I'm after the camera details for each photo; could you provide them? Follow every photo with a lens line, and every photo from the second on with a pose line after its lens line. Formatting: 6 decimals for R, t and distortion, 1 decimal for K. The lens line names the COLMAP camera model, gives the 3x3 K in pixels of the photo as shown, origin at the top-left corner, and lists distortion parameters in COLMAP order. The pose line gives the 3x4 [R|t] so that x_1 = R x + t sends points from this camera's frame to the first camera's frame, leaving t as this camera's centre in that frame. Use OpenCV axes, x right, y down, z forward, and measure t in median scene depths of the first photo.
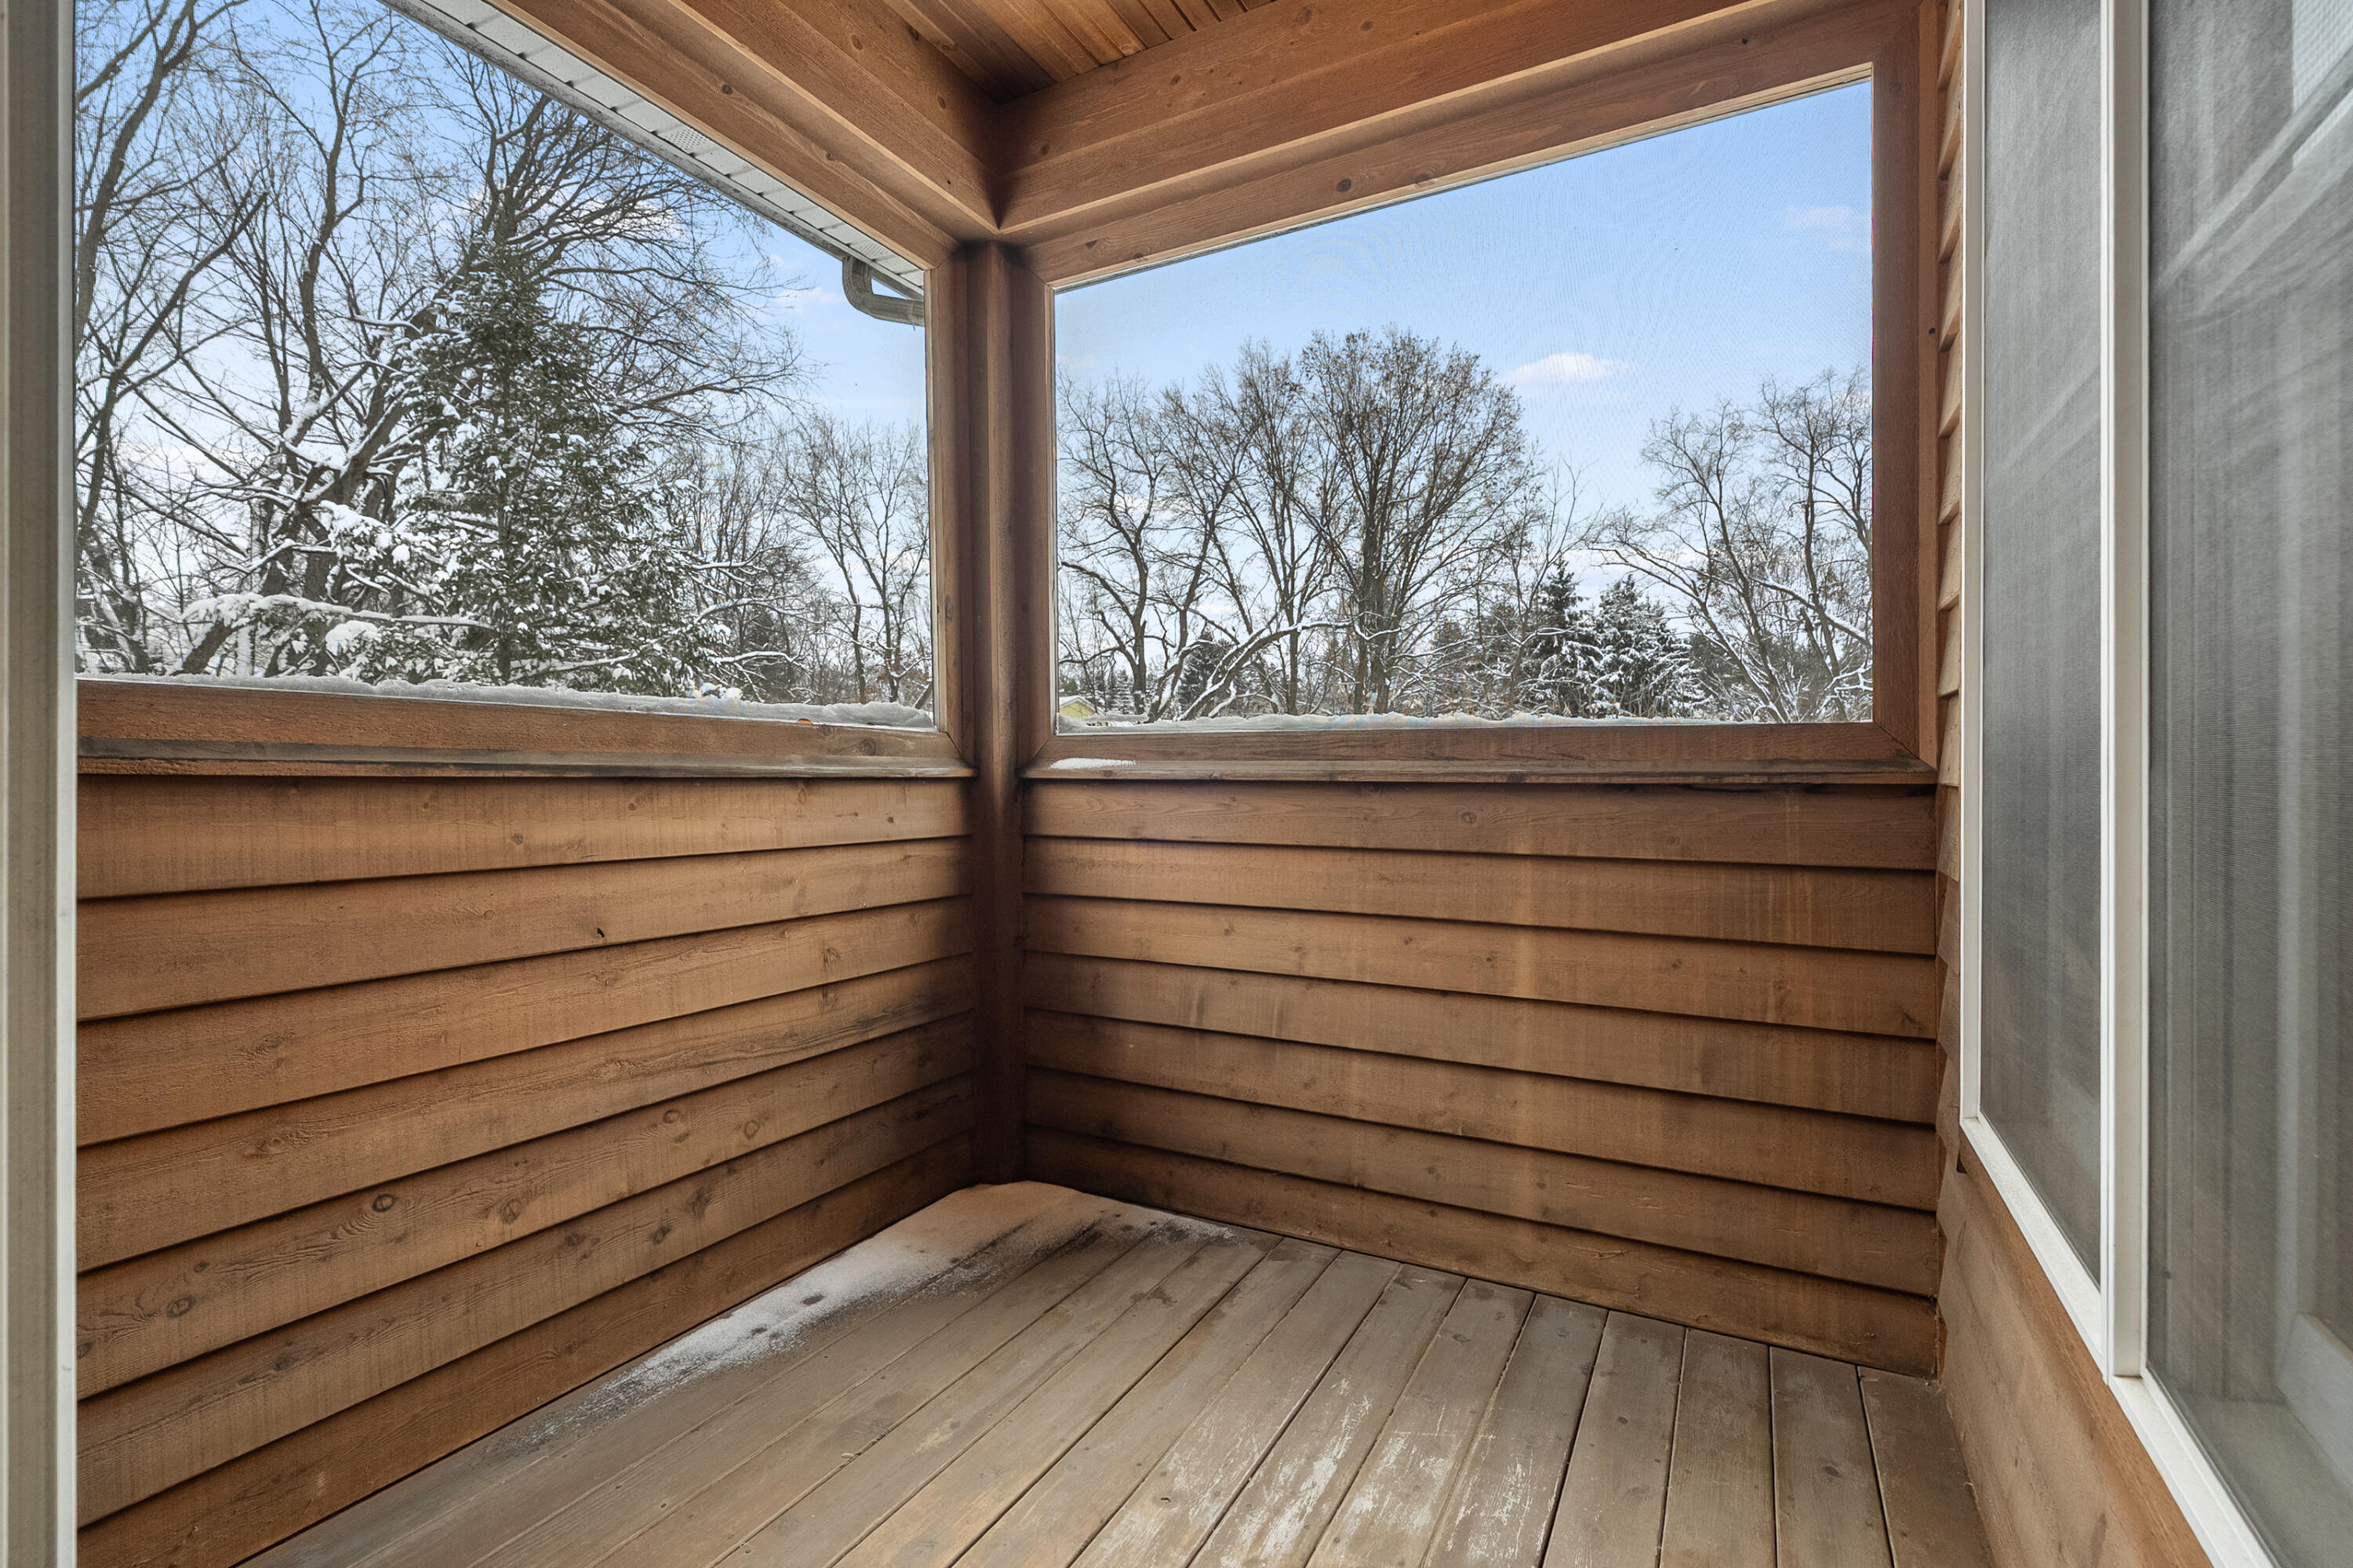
lens RADIAL K [[1066.5, 0, 1176.5], [0, 1066.5, 776.3], [0, 0, 1]] dist [-0.011629, 0.003688]
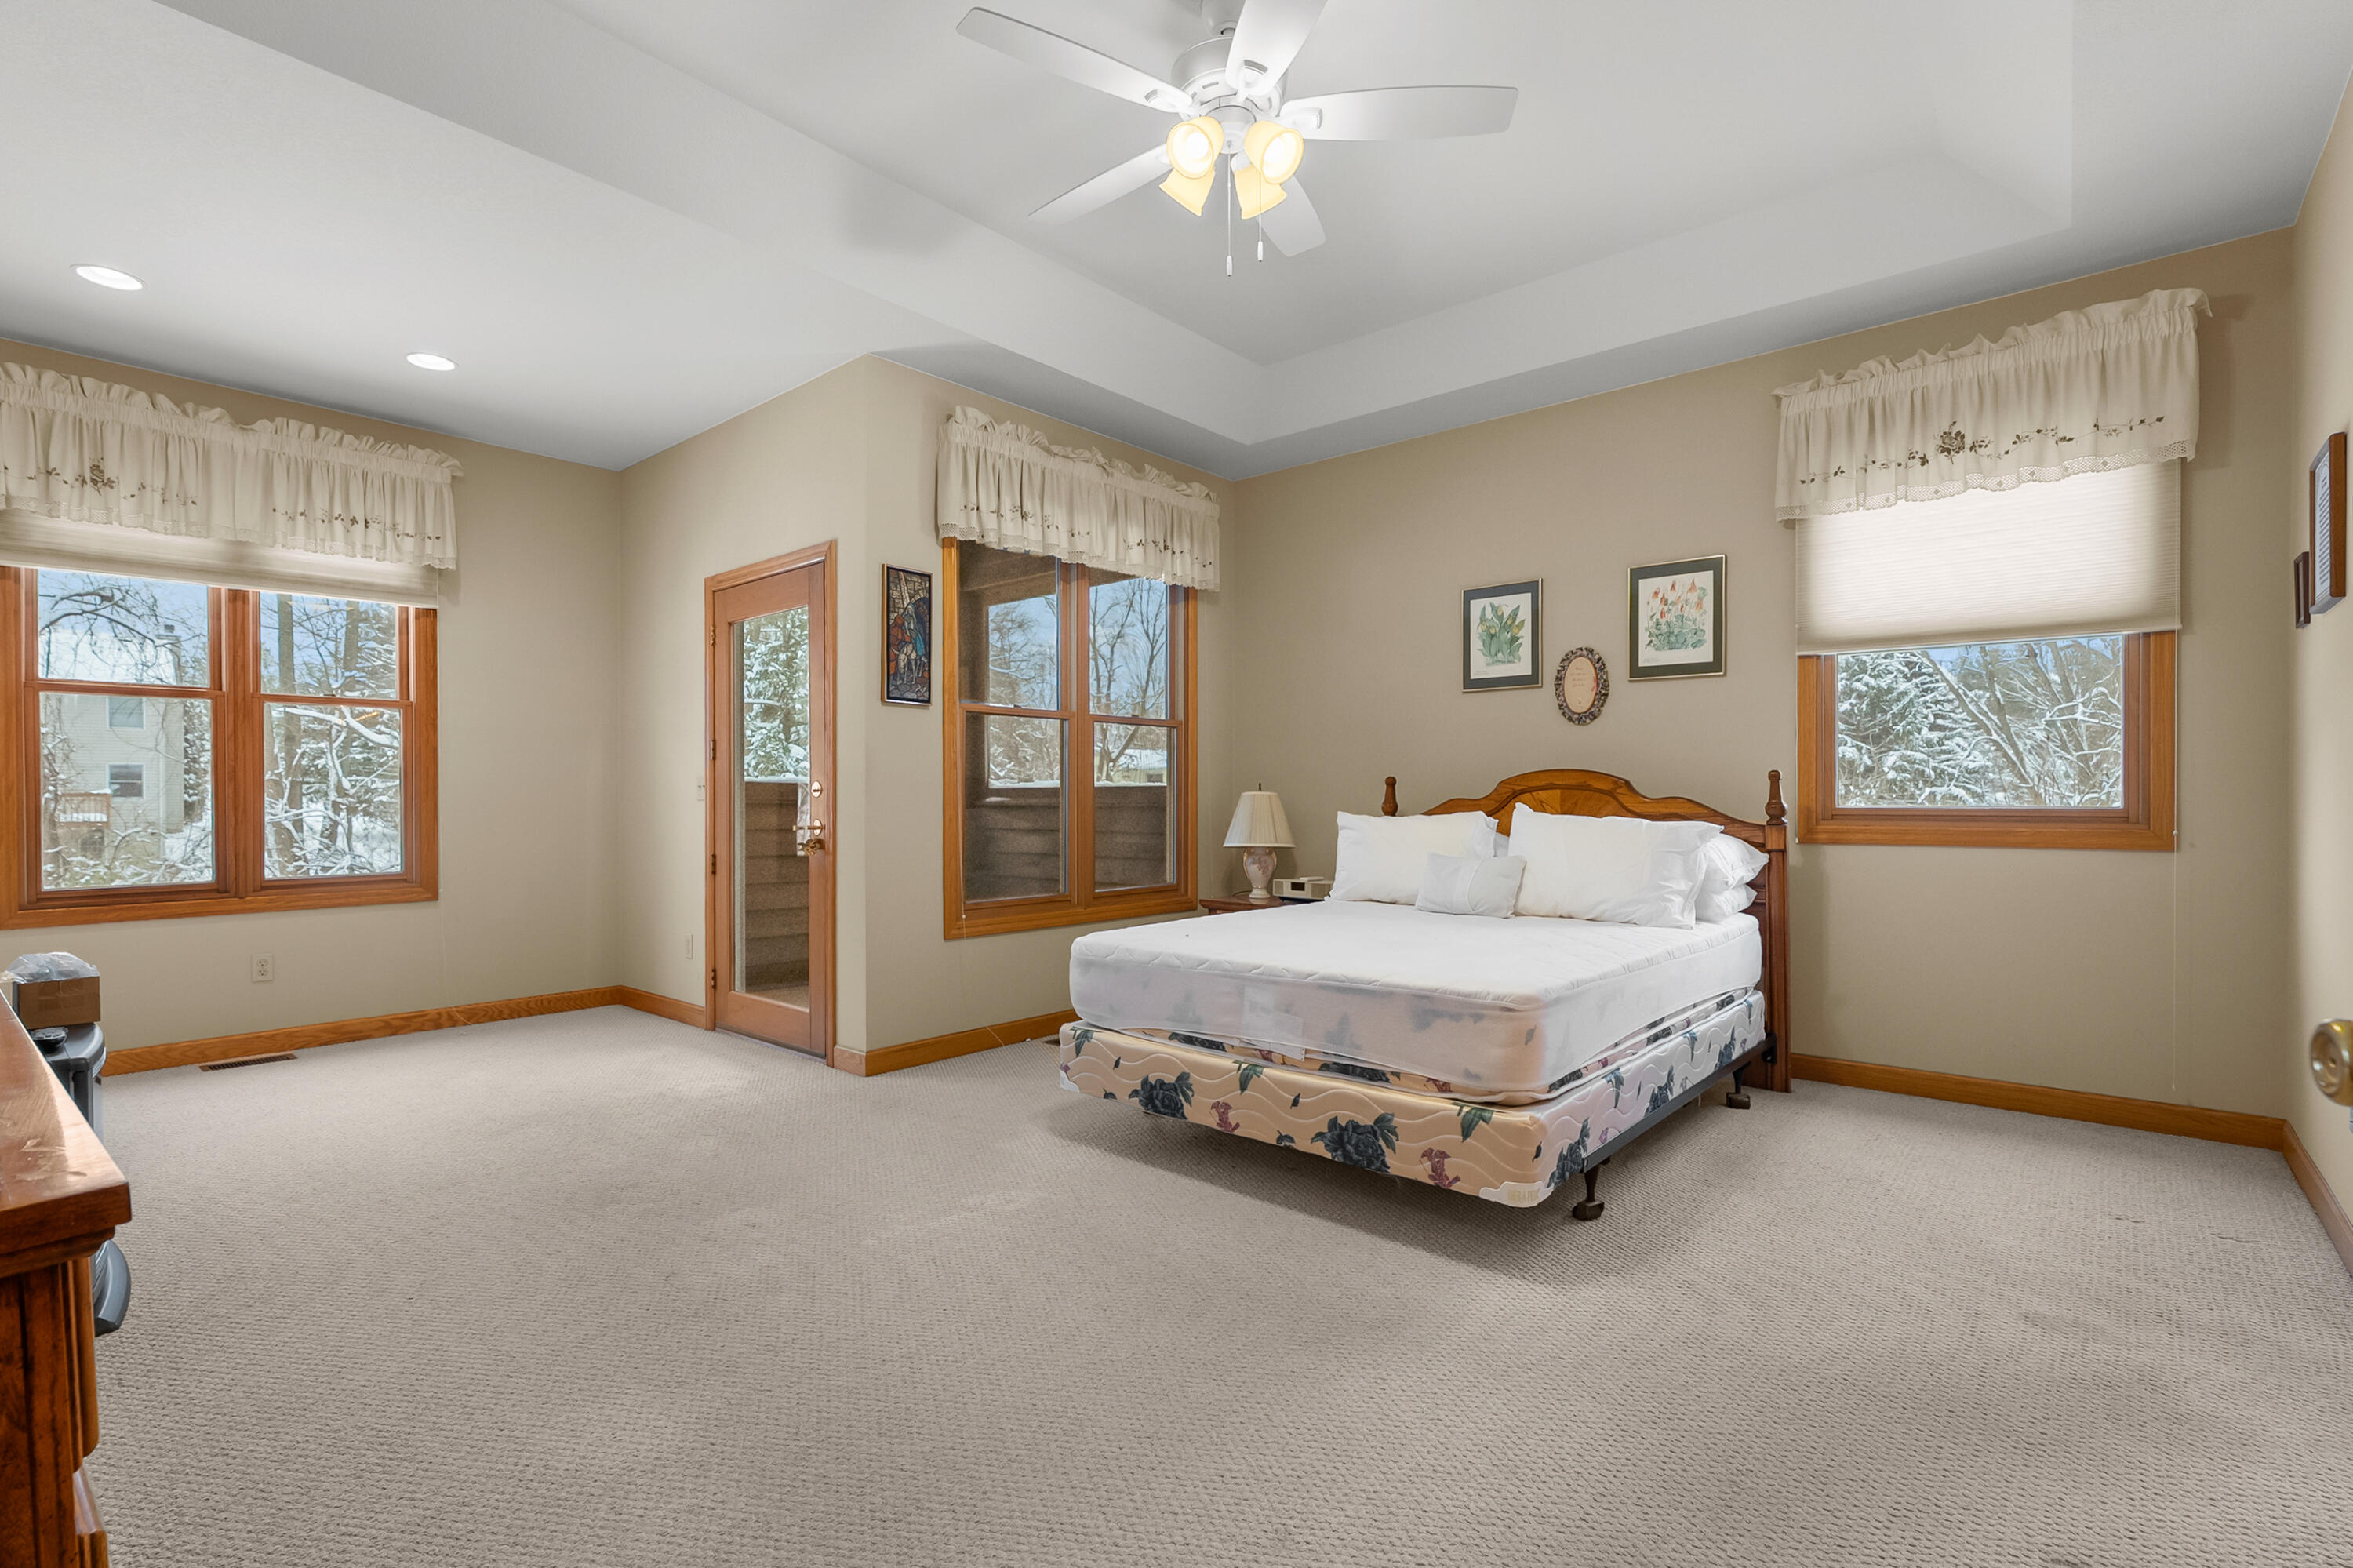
lens RADIAL K [[1066.5, 0, 1168.8], [0, 1066.5, 804.5], [0, 0, 1]] dist [-0.011629, 0.003688]
pose [[0.976463, 0.000411, -0.215684, 0.061852], [-0.001770, 0.999980, -0.006106, 0.001025], [0.215677, 0.006344, 0.976444, -0.099257]]
